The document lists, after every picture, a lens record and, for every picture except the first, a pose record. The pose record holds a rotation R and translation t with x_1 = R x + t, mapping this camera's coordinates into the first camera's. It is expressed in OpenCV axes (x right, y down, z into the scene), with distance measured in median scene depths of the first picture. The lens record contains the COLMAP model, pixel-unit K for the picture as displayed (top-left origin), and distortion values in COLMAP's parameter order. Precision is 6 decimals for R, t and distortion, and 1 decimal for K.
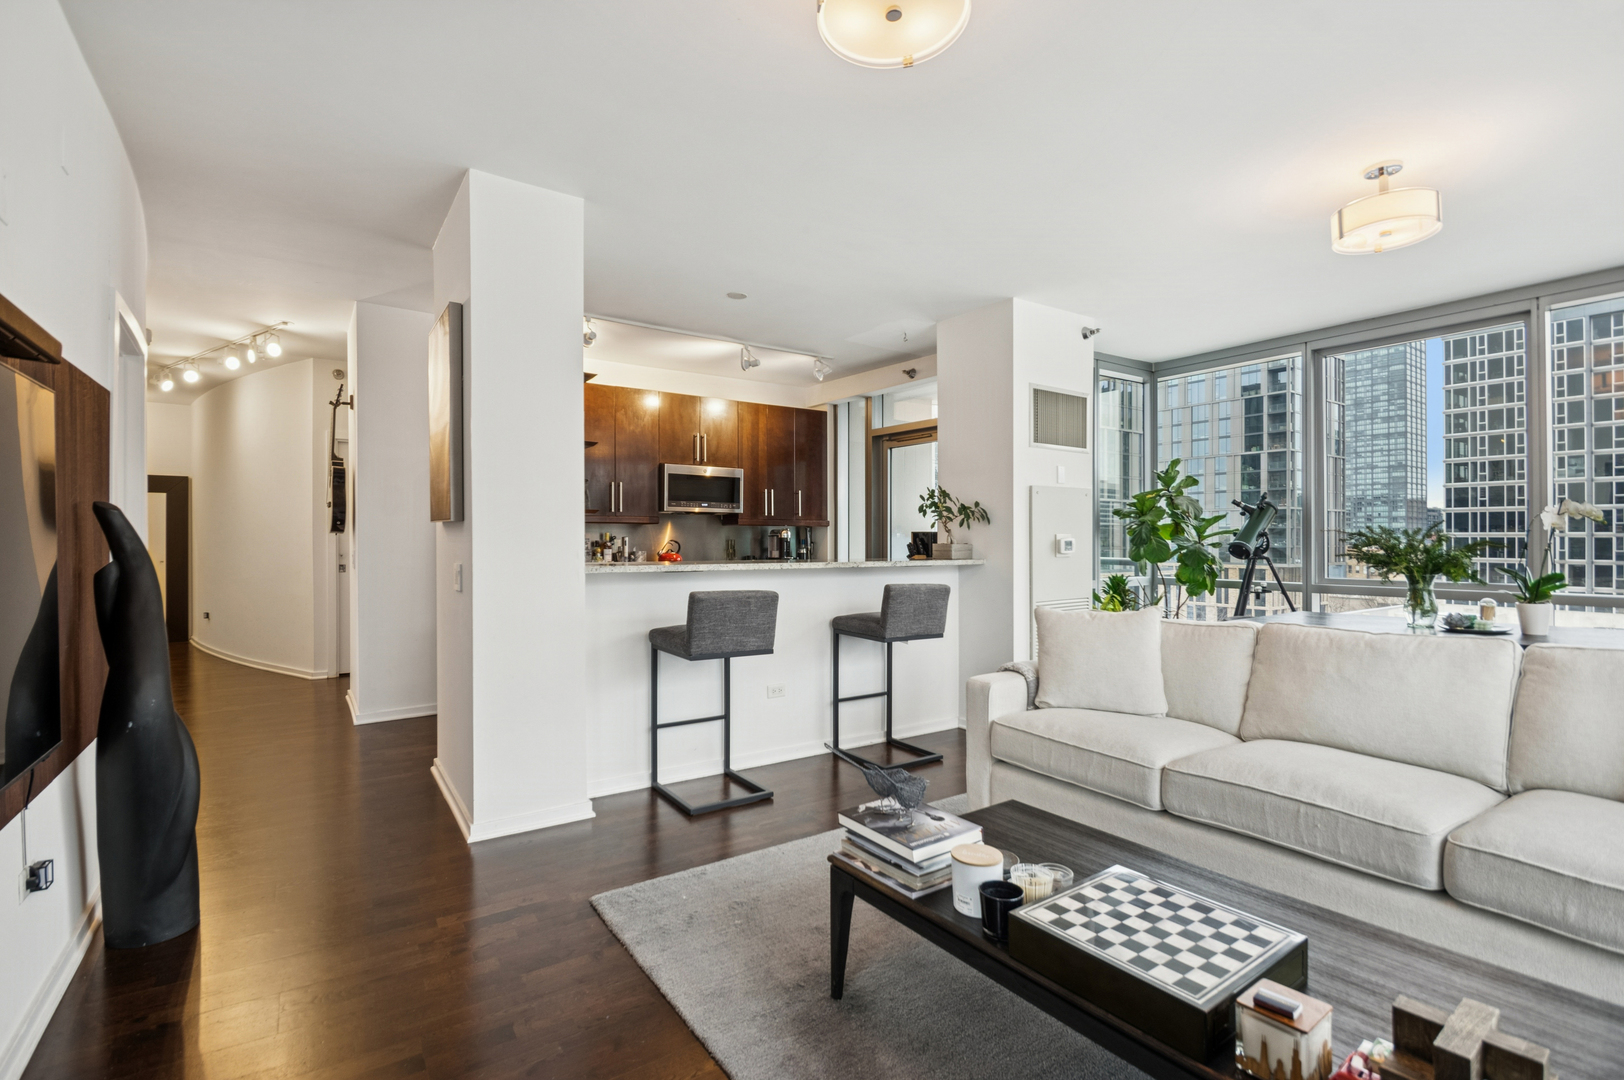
lens RADIAL K [[720.2, 0, 812.8], [0, 720.2, 547.9], [0, 0, 1]] dist [-0.004692, -0.000846]
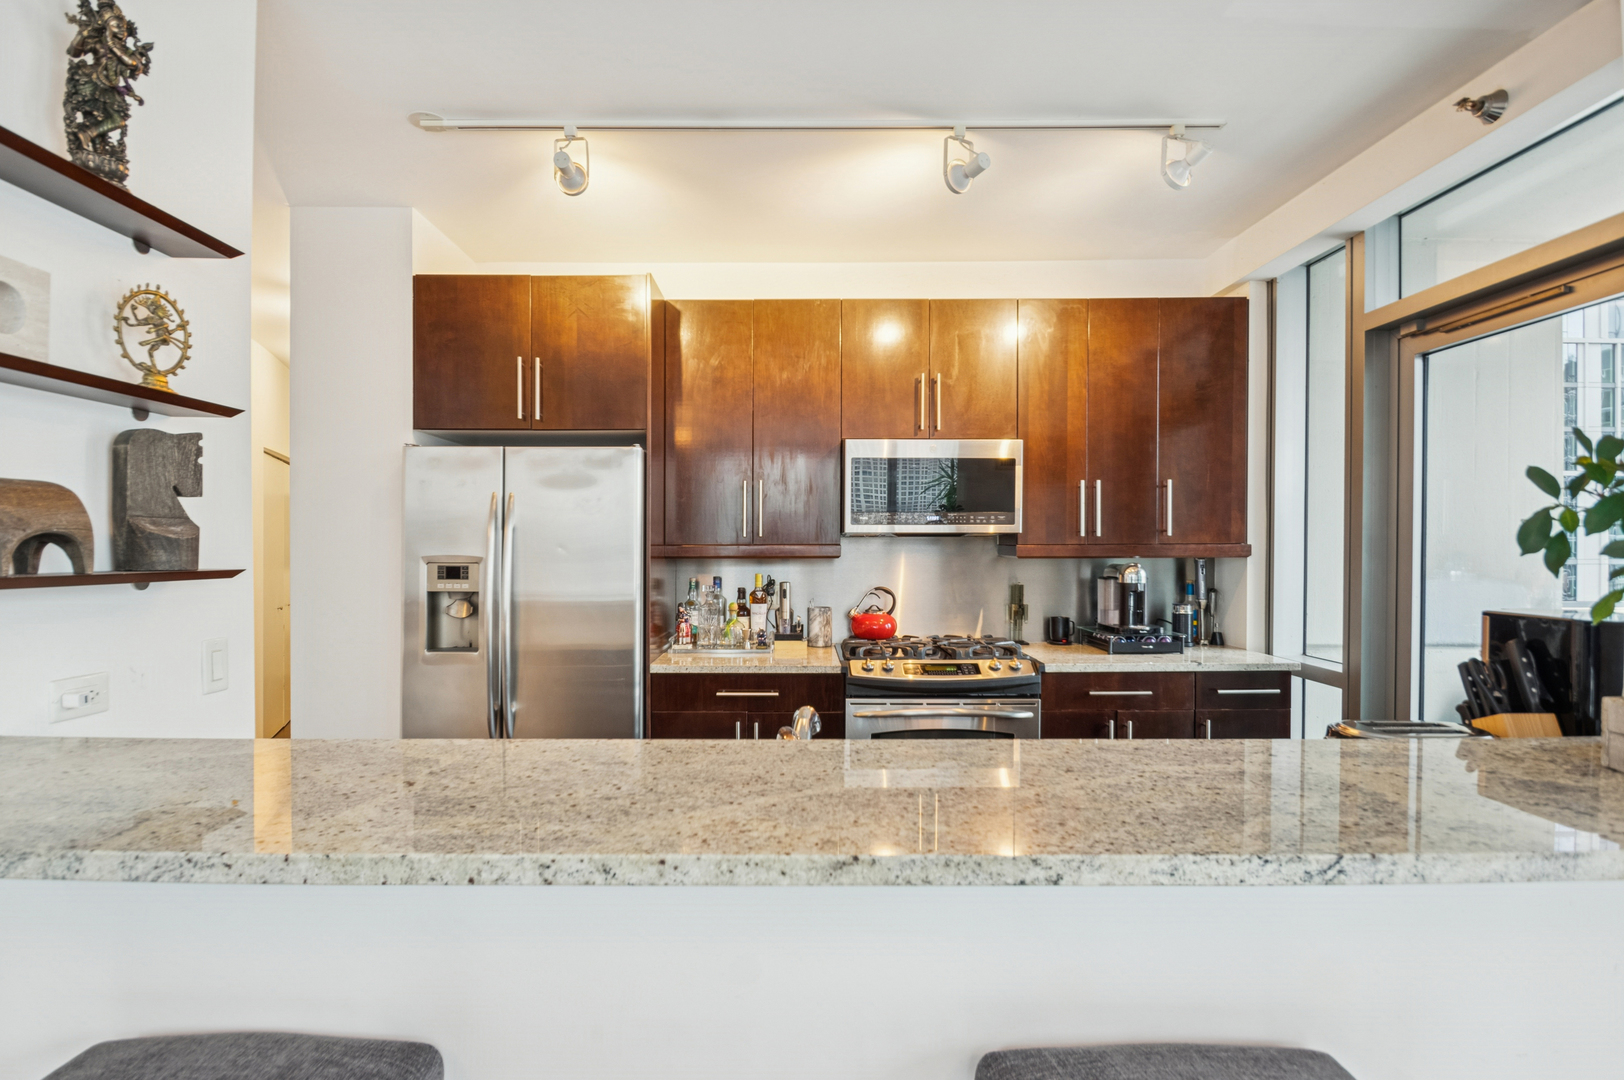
lens RADIAL K [[758.3, 0, 811.6], [0, 758.3, 548.3], [0, 0, 1]] dist [-0.003659, -0.001096]
pose [[0.818399, 0.001015, -0.574649, 0.074589], [-0.005026, 0.999973, -0.005392, -0.033680], [0.574628, 0.007302, 0.818382, 0.499305]]
